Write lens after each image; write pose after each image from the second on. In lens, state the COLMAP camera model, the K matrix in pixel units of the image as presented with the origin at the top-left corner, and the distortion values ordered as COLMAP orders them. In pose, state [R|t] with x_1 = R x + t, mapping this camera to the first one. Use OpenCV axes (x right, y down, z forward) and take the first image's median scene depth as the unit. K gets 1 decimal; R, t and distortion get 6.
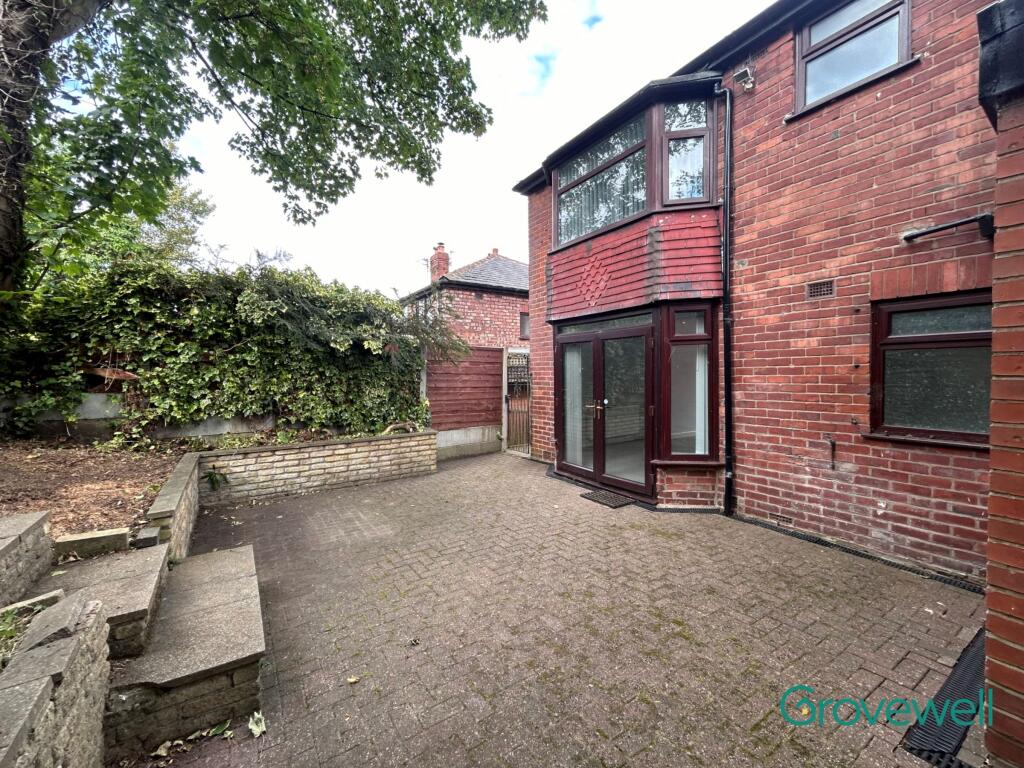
lens RADIAL K [[414.2, 0, 512.5], [0, 414.2, 381.0], [0, 0, 1]] dist [0.001635, 0.000698]
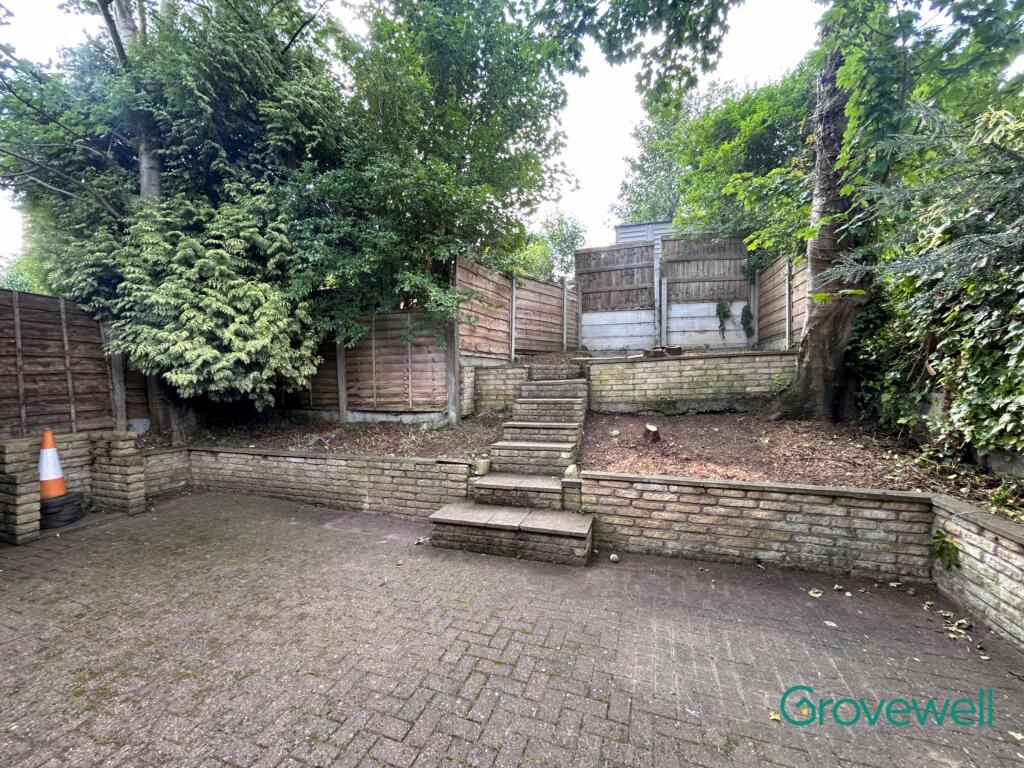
lens RADIAL K [[414.2, 0, 512.5], [0, 414.2, 381.0], [0, 0, 1]] dist [0.001635, 0.000698]
pose [[-0.792389, 0.018391, -0.609738, 0.180238], [0.008454, 0.999781, 0.019169, -0.024359], [0.609957, 0.010034, -0.792371, 1.797797]]
